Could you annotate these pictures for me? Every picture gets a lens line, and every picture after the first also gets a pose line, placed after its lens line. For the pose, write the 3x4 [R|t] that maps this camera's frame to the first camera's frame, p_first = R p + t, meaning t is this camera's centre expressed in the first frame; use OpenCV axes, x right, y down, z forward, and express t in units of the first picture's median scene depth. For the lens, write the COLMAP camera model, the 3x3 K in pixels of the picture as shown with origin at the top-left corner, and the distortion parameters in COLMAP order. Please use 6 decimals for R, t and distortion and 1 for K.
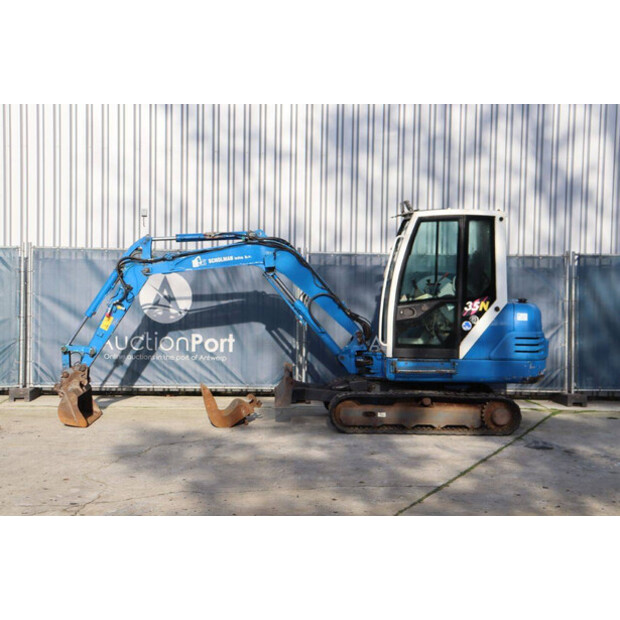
lens RADIAL K [[1117.3, 0, 310.0], [0, 1117.3, 310.0], [0, 0, 1]] dist [0.237291, 0.076593]
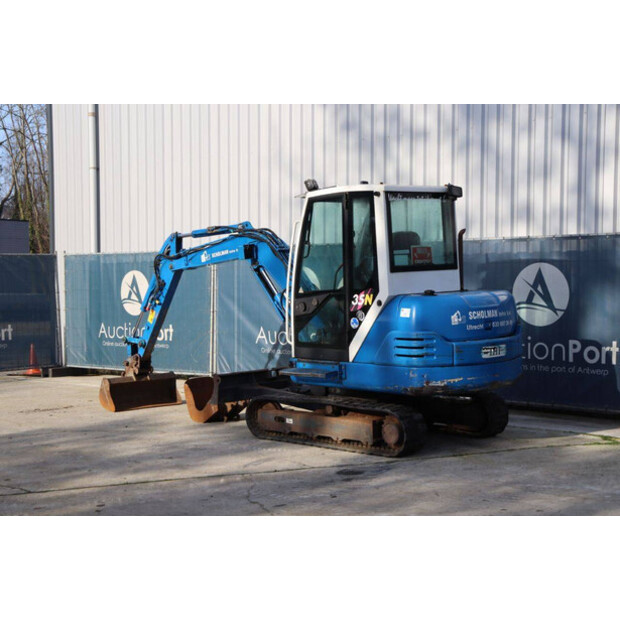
lens RADIAL K [[1117.3, 0, 310.0], [0, 1117.3, 310.0], [0, 0, 1]] dist [0.237291, 0.076593]
pose [[0.692440, 0.003151, -0.721468, 0.591256], [-0.002886, 0.999995, 0.001598, 0.002470], [0.721470, 0.000975, 0.692445, 0.318956]]
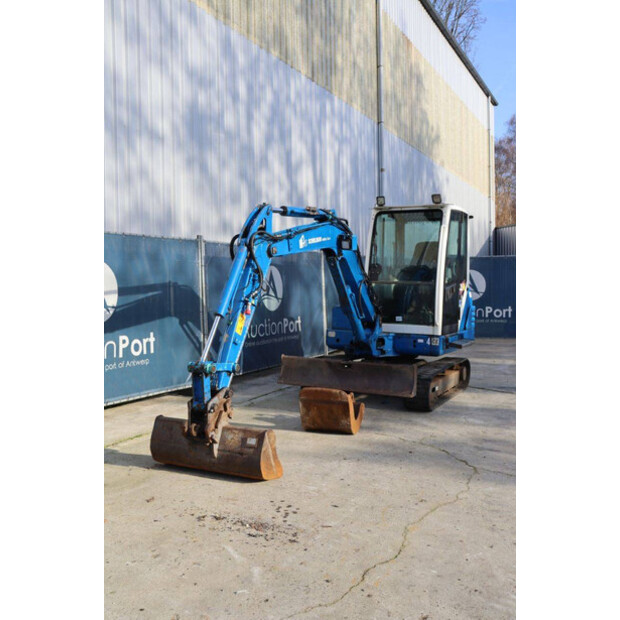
lens RADIAL K [[612.0, 0, 310.0], [0, 612.0, 310.0], [0, 0, 1]] dist [-0.057920, -0.001935]
pose [[0.495963, -0.054246, 0.866648, -0.417186], [0.040423, 0.998407, 0.039360, -0.009115], [-0.867402, 0.015512, 0.497365, 0.662835]]
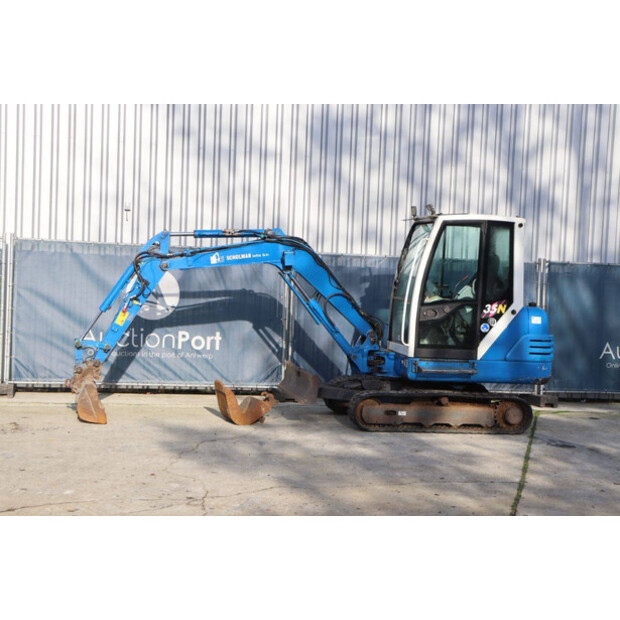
lens RADIAL K [[1117.3, 0, 310.0], [0, 1117.3, 310.0], [0, 0, 1]] dist [0.237291, 0.076593]
pose [[0.986162, 0.020879, 0.164462, -0.154336], [-0.020562, 0.999782, -0.003631, 0.003953], [-0.164502, 0.000199, 0.986377, 0.005752]]
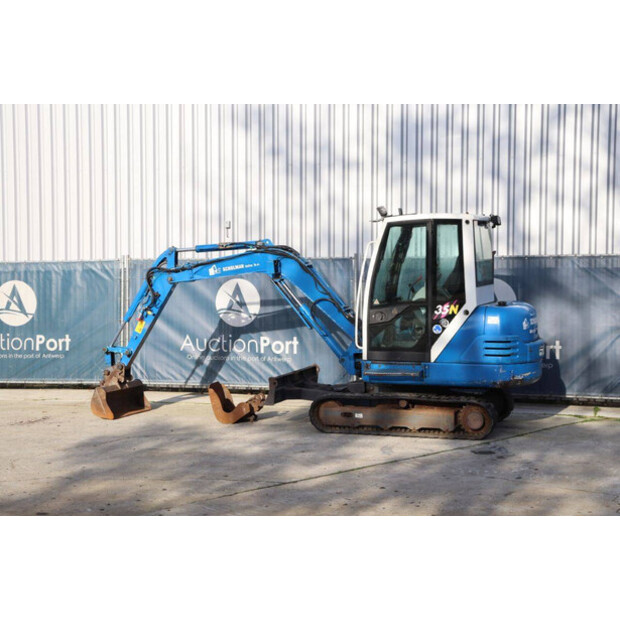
lens RADIAL K [[1117.3, 0, 310.0], [0, 1117.3, 310.0], [0, 0, 1]] dist [0.237291, 0.076593]
pose [[0.936592, -0.006854, -0.350356, 0.313557], [0.006453, 0.999977, -0.002310, -0.001286], [0.350363, -0.000097, 0.936614, 0.016256]]
